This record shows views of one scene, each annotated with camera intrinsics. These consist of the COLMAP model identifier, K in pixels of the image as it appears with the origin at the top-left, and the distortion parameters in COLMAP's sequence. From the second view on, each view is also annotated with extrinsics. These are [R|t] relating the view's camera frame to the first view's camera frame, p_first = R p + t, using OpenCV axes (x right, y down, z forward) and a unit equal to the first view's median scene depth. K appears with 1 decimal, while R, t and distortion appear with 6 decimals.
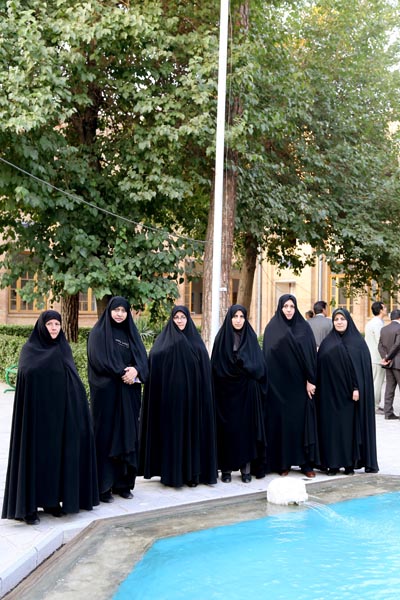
lens RADIAL K [[656.4, 0, 200.0], [0, 656.4, 300.0], [0, 0, 1]] dist [0.000757, -0.000096]
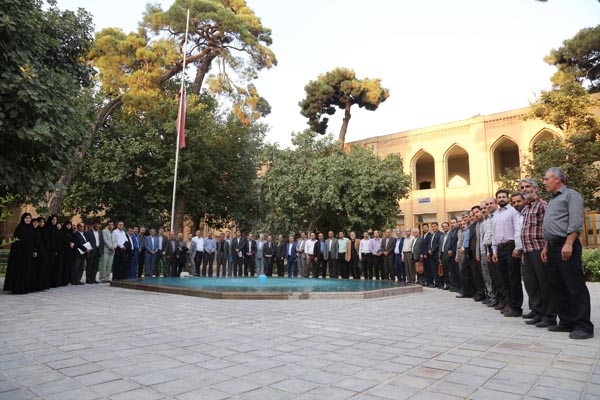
lens RADIAL K [[396.8, 0, 300.0], [0, 396.8, 200.0], [0, 0, 1]] dist [-0.098583, 0.001489]
pose [[0.960495, 0.033098, 0.276324, 0.064338], [0.001565, 0.992244, -0.124292, 0.056197], [-0.278294, 0.119814, 0.952994, -0.846751]]
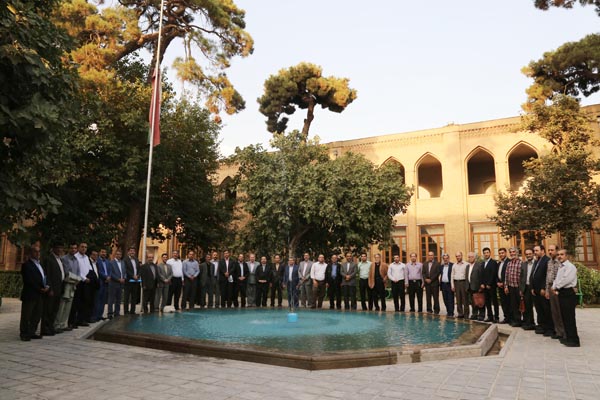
lens RADIAL K [[421.5, 0, 300.0], [0, 421.5, 200.0], [0, 0, 1]] dist [-0.084744, 0.002428]
pose [[0.884068, 0.057215, 0.463842, -0.143006], [0.006231, 0.990947, -0.134110, 0.007585], [-0.467316, 0.121453, 0.875708, -0.611742]]
